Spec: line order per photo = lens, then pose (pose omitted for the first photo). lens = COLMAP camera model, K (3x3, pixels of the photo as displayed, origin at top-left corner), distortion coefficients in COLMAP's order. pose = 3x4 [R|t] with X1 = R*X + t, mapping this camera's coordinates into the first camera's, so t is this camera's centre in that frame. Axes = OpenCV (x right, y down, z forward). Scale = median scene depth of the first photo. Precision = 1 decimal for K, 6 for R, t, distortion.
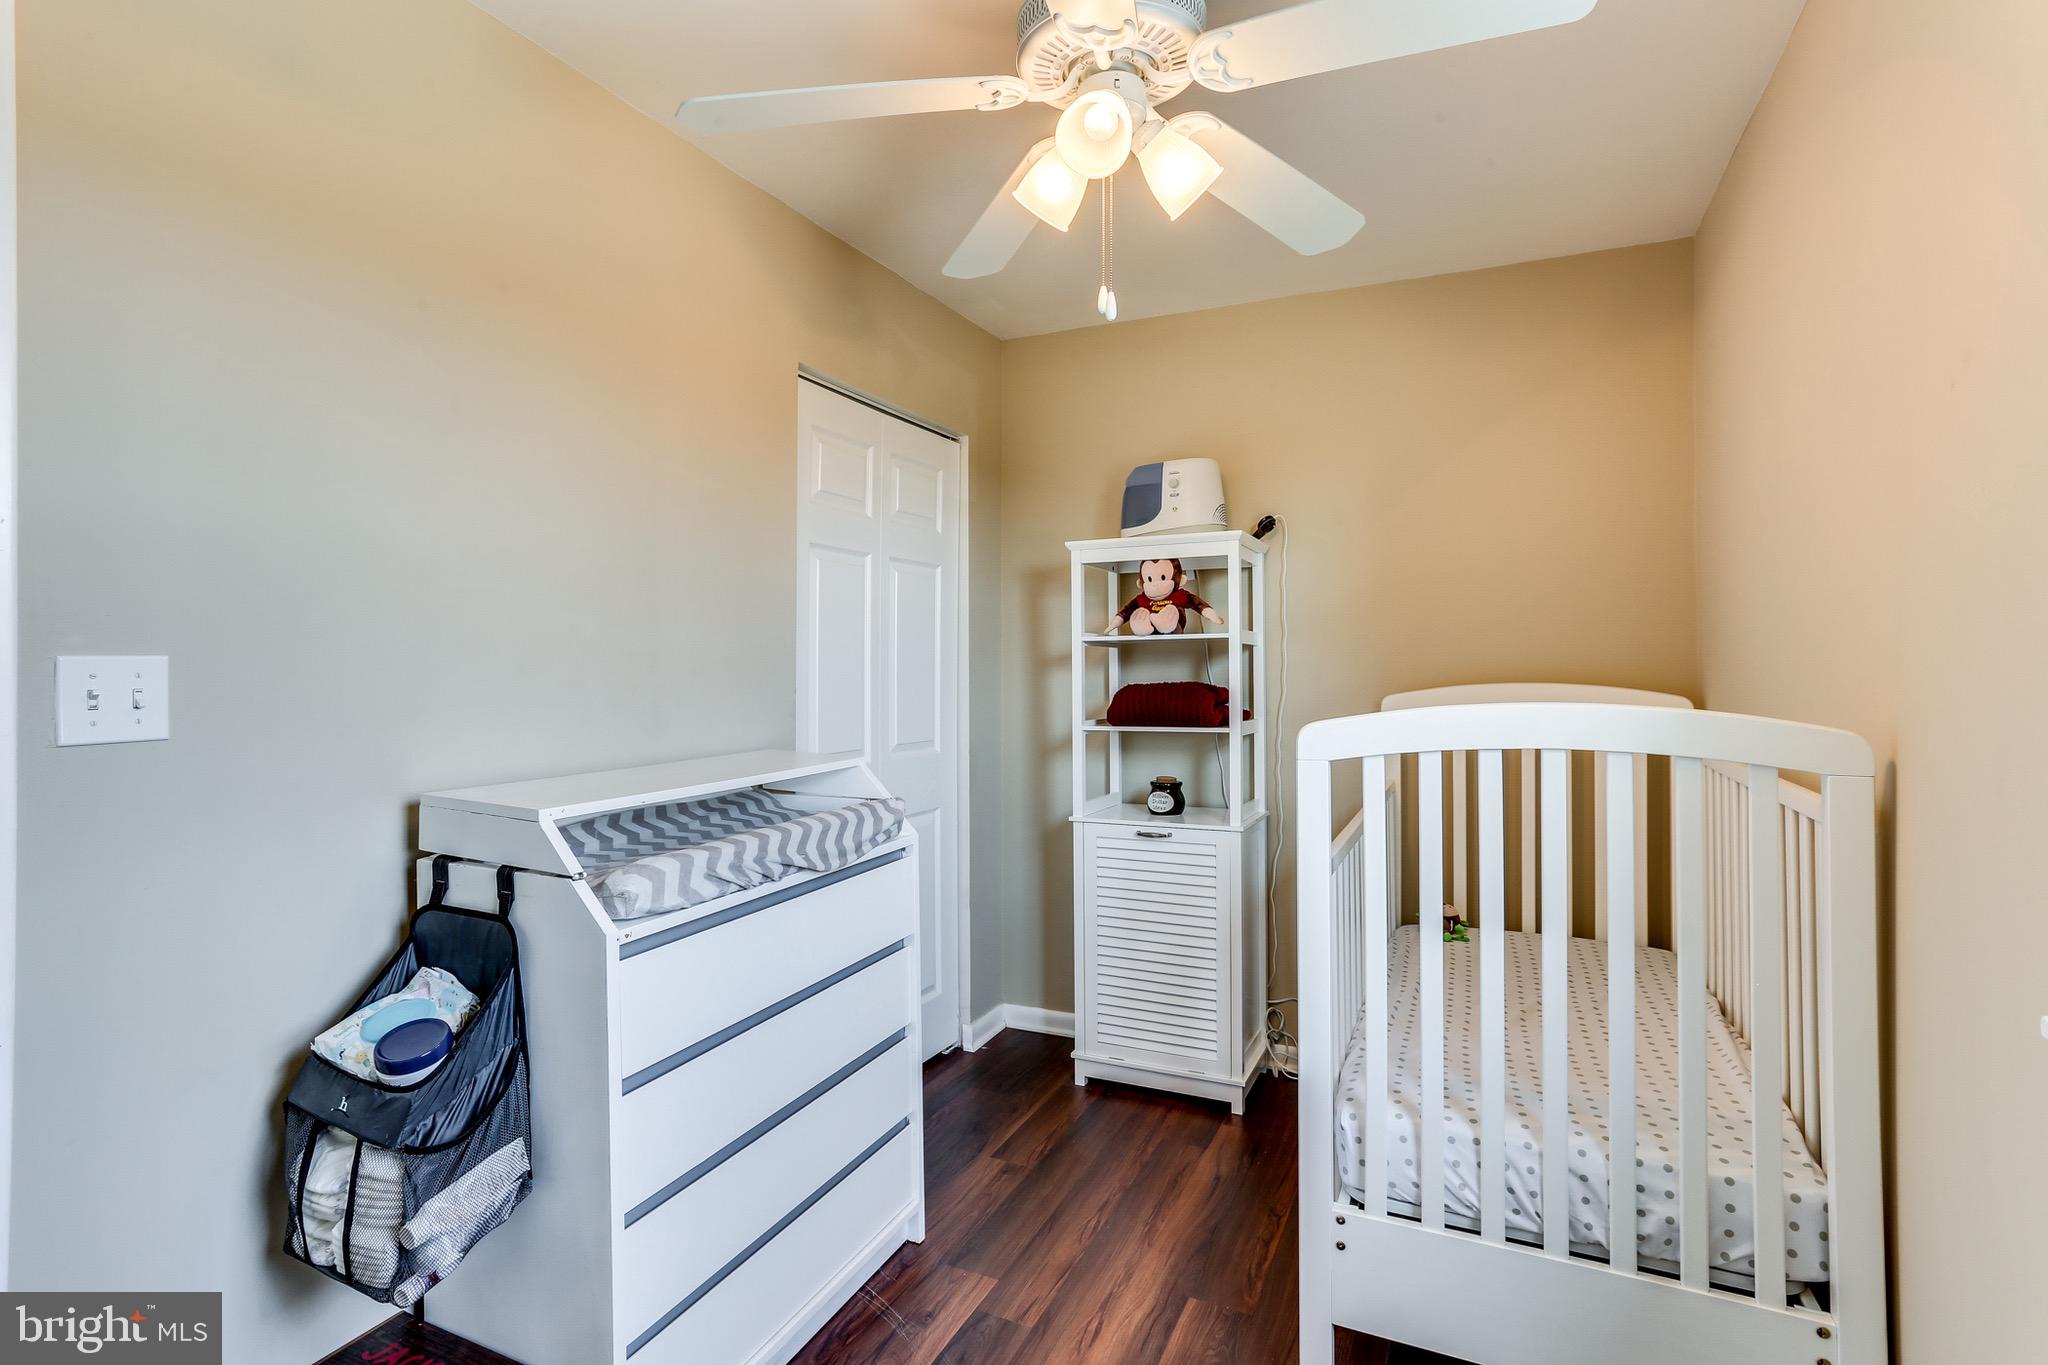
lens RADIAL K [[1000.9, 0, 1003.5], [0, 1000.9, 670.2], [0, 0, 1]] dist [-0.052286, 0.023862]
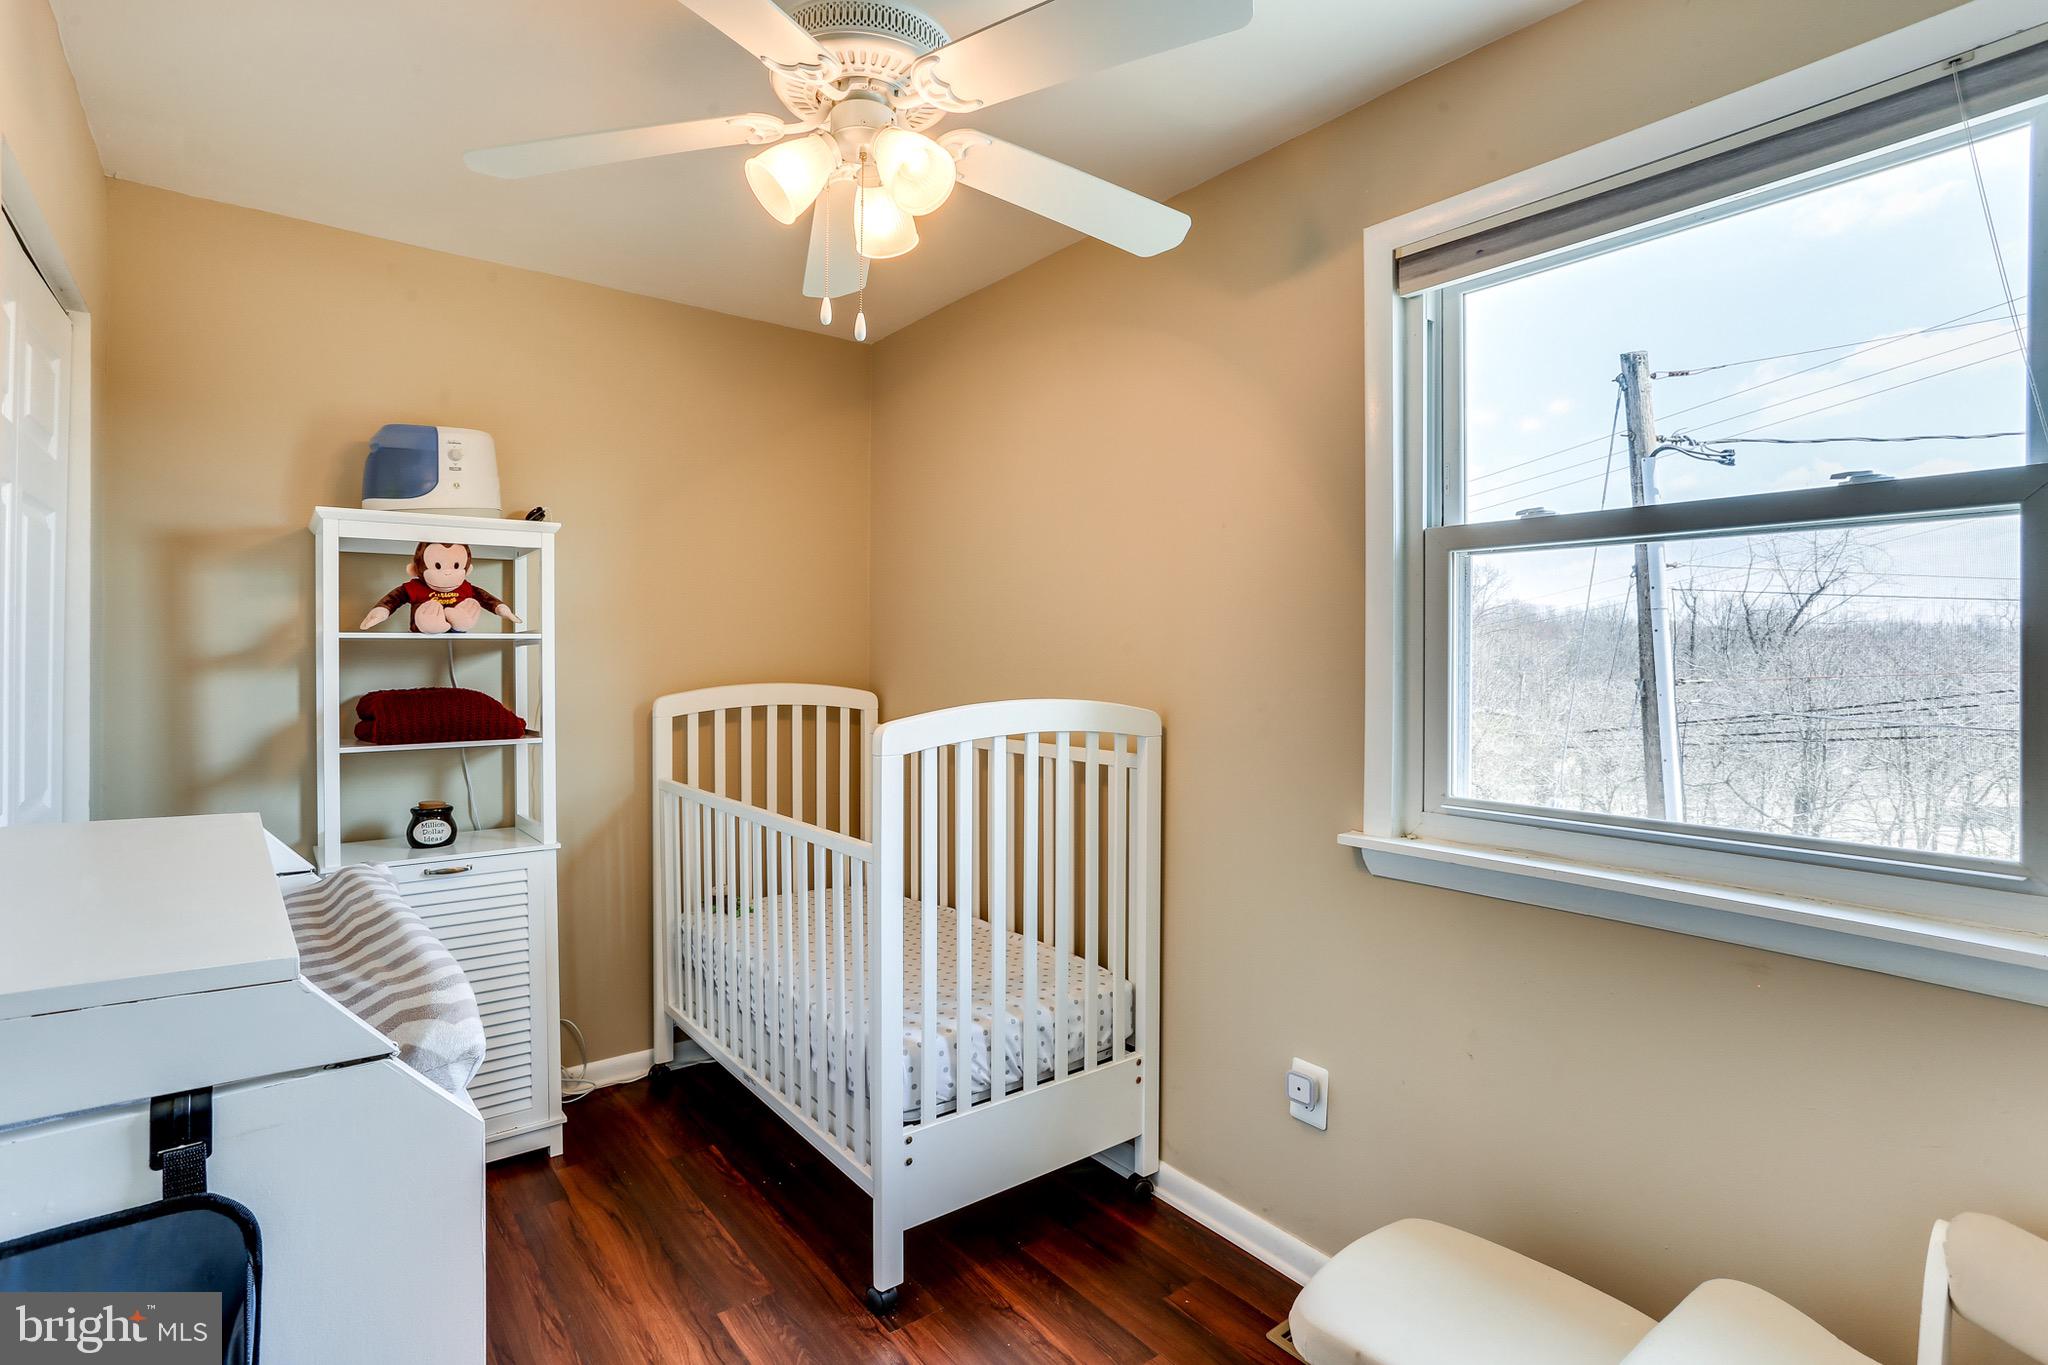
lens RADIAL K [[1000.9, 0, 1019.9], [0, 1000.9, 667.9], [0, 0, 1]] dist [-0.052286, 0.023862]
pose [[0.430789, -0.003032, 0.902448, -0.479315], [-0.000714, 0.999993, 0.003701, -0.011629], [-0.902452, -0.002239, 0.430784, 0.257887]]
